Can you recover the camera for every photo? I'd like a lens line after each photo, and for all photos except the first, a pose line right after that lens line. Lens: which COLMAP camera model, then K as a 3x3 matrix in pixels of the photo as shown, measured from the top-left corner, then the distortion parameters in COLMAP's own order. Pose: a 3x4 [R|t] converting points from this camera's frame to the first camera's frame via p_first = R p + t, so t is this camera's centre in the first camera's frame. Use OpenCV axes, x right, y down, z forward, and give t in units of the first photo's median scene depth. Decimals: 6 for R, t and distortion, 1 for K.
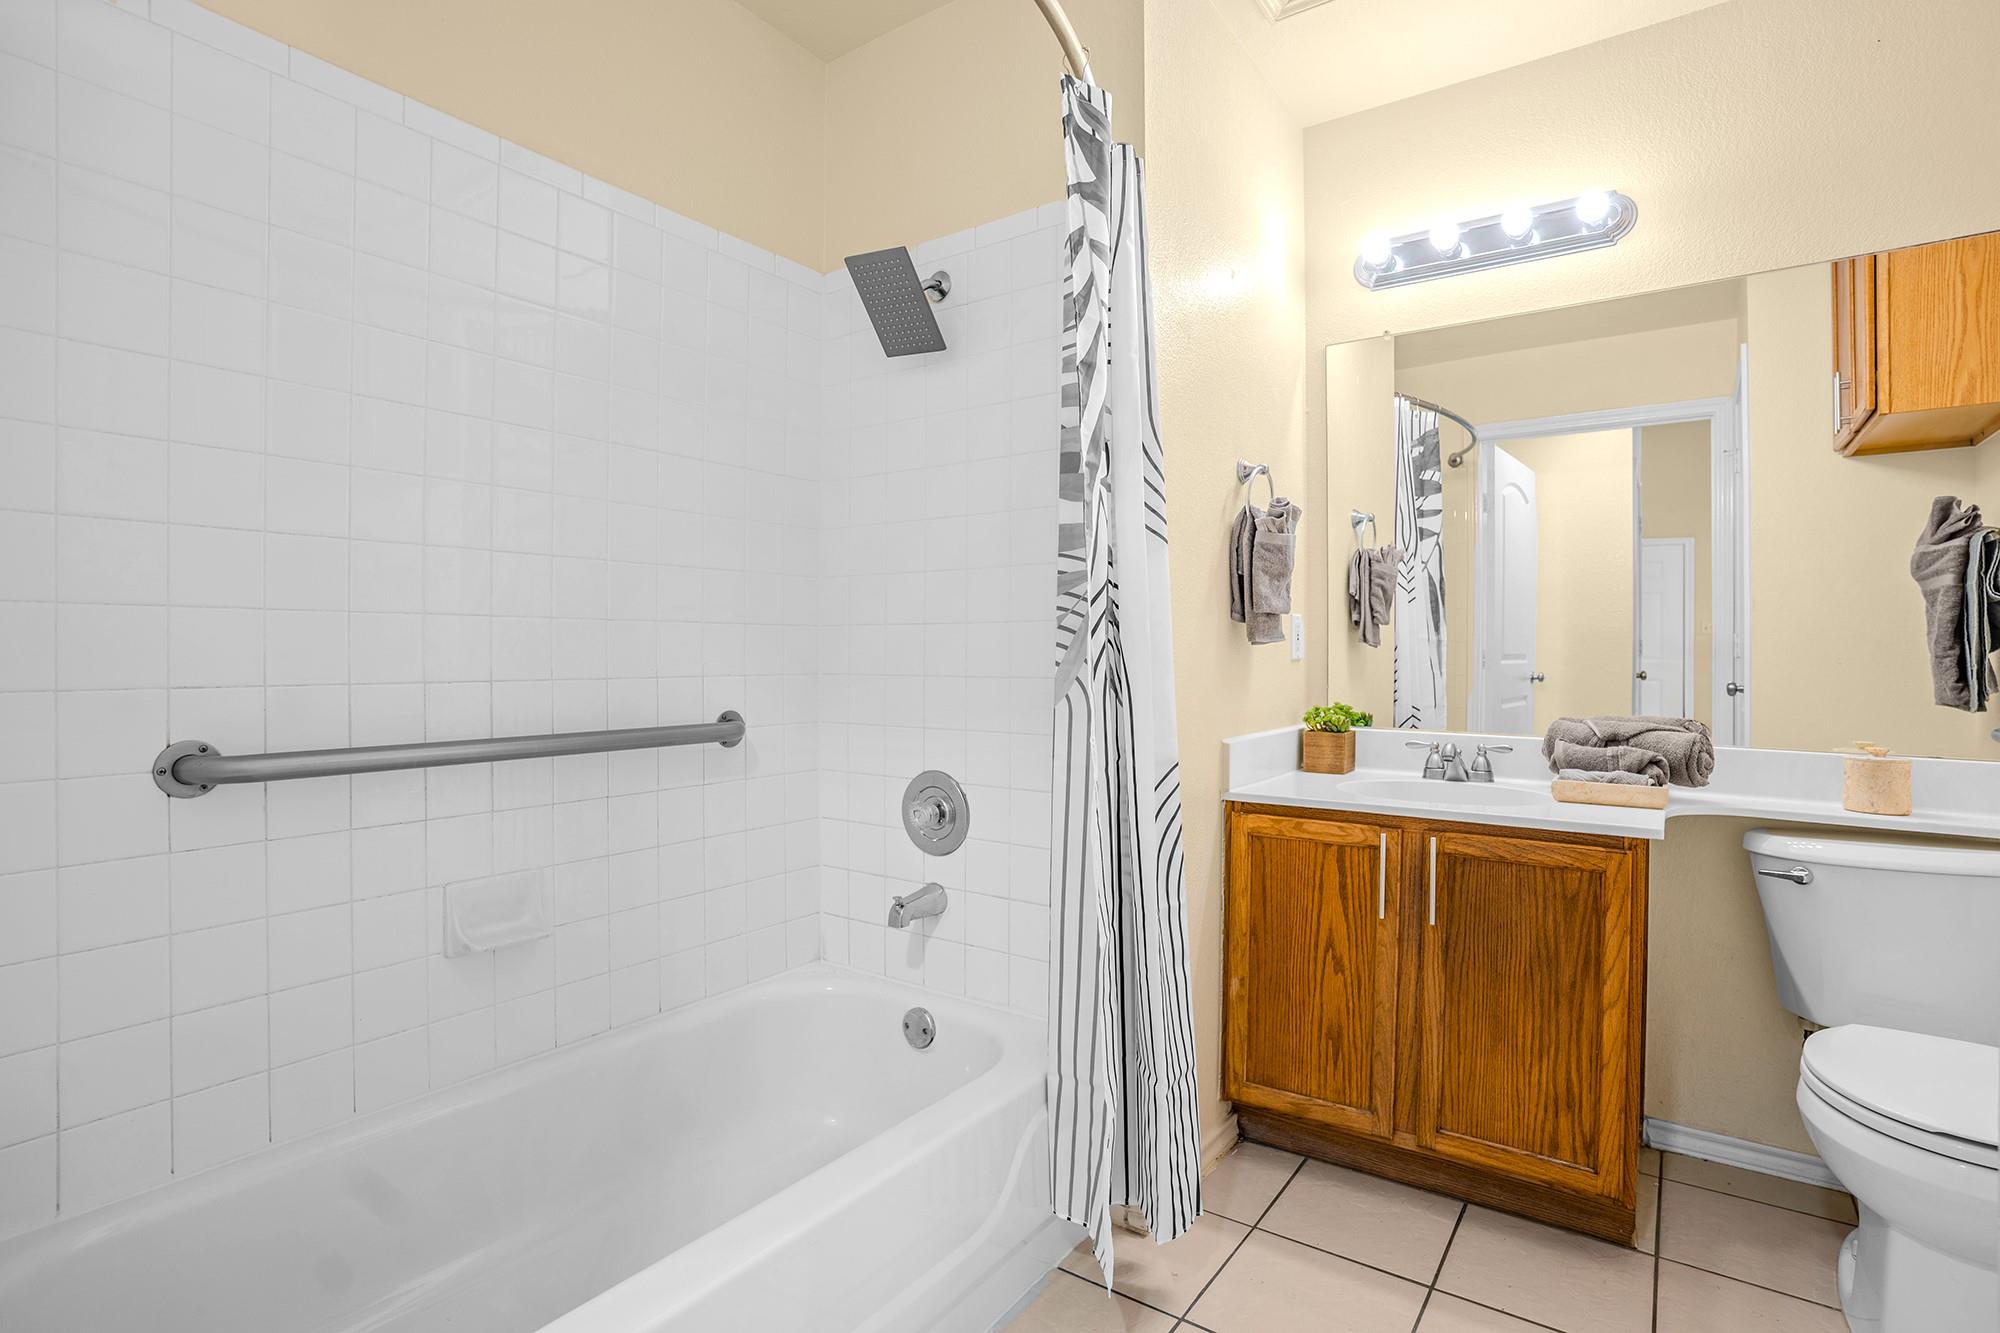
lens RADIAL K [[976.5, 0, 1010.7], [0, 976.5, 662.5], [0, 0, 1]] dist [-0.036853, 0.009896]
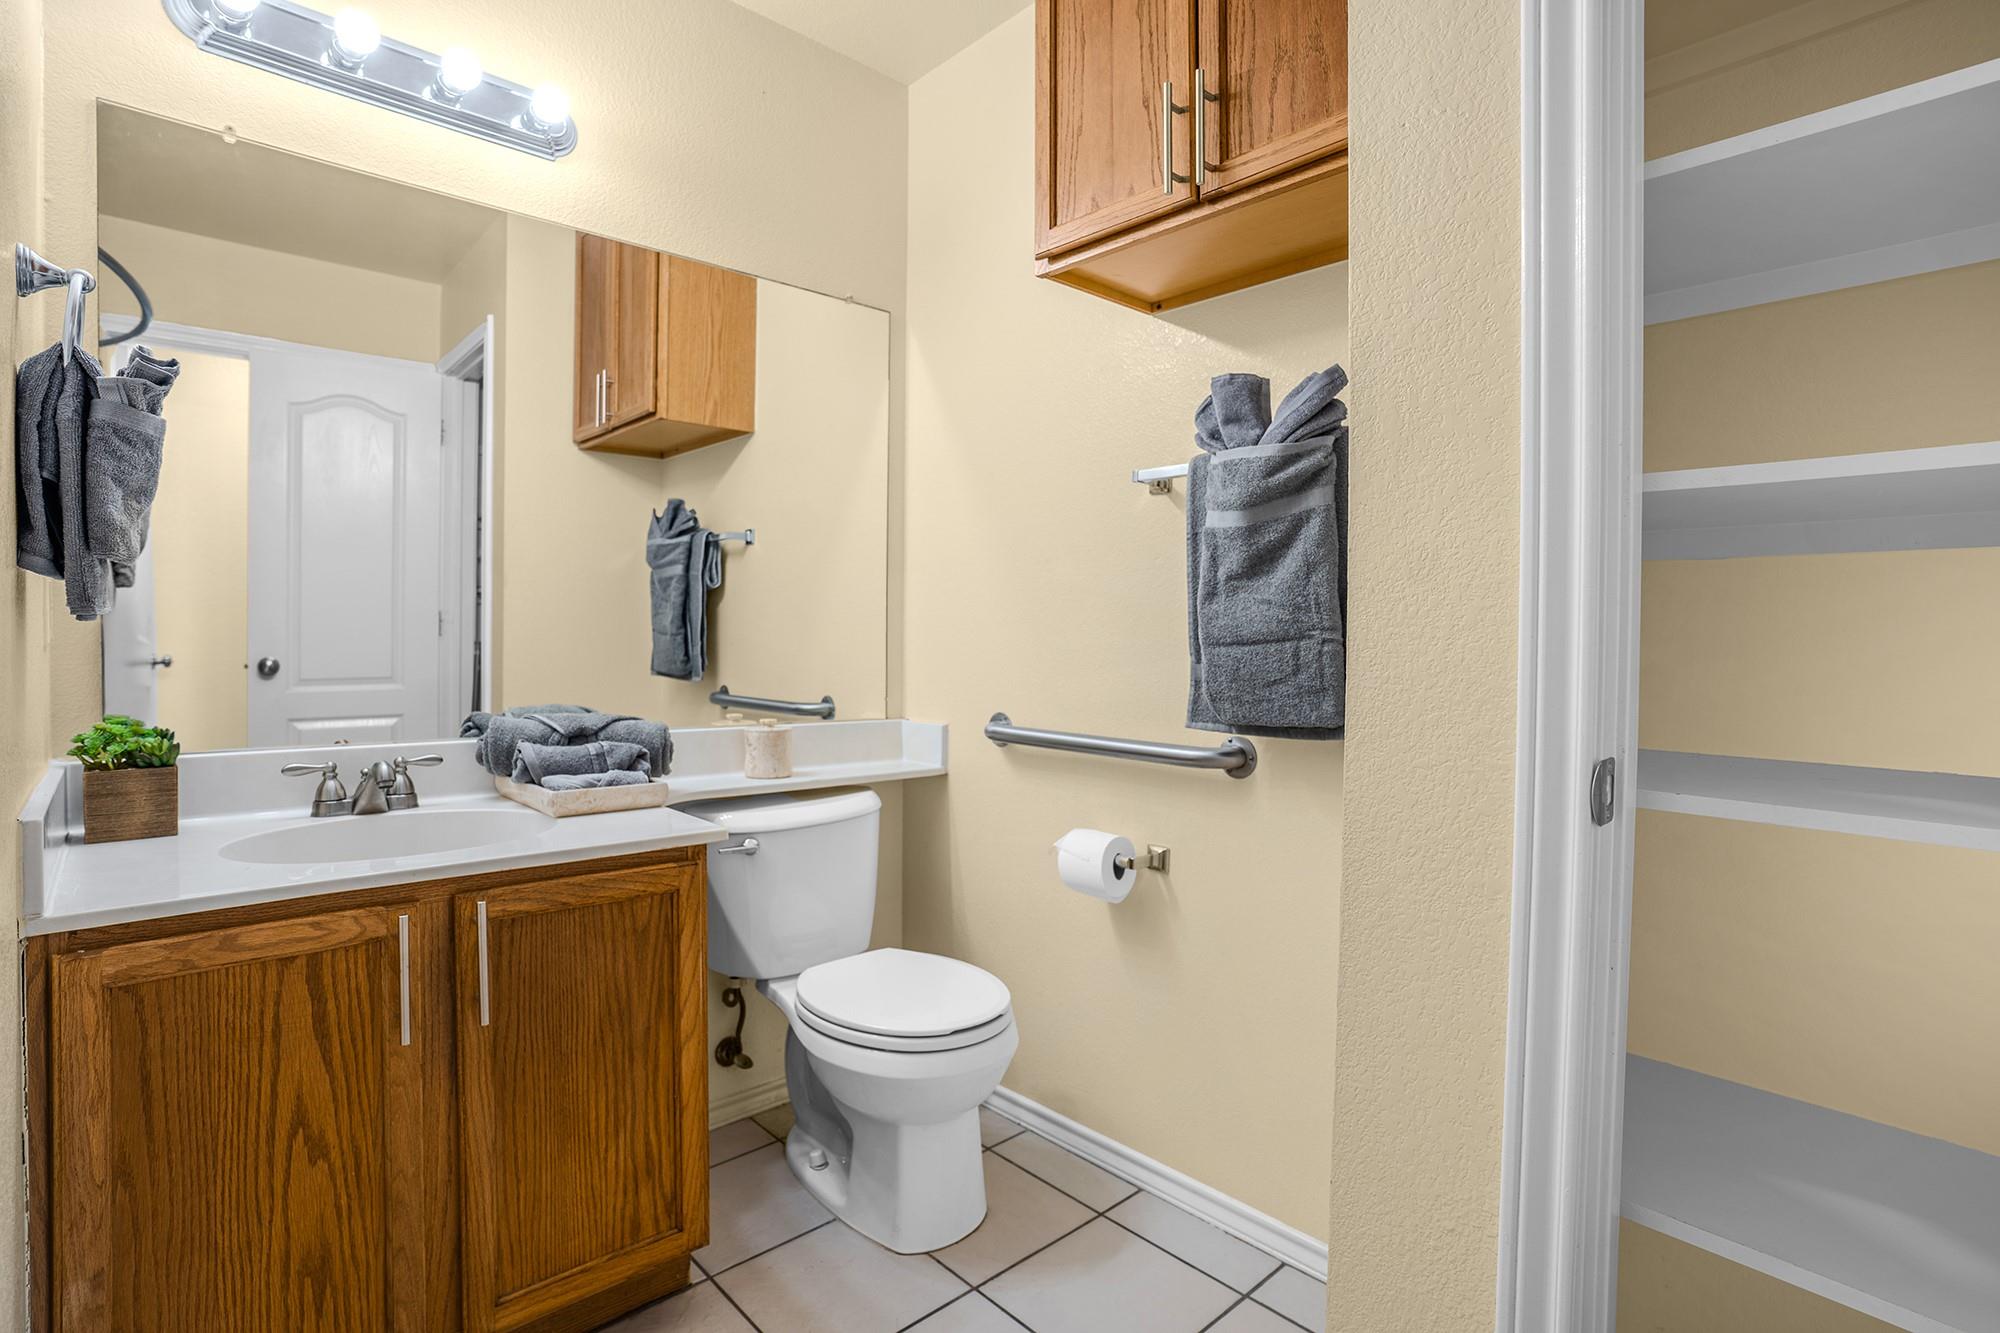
lens RADIAL K [[976.5, 0, 1010.8], [0, 976.5, 656.3], [0, 0, 1]] dist [-0.036853, 0.009896]
pose [[0.207532, -0.023276, 0.977951, -0.151976], [-0.005622, 0.999672, 0.024986, -0.015490], [-0.978212, -0.010684, 0.207333, 0.451833]]
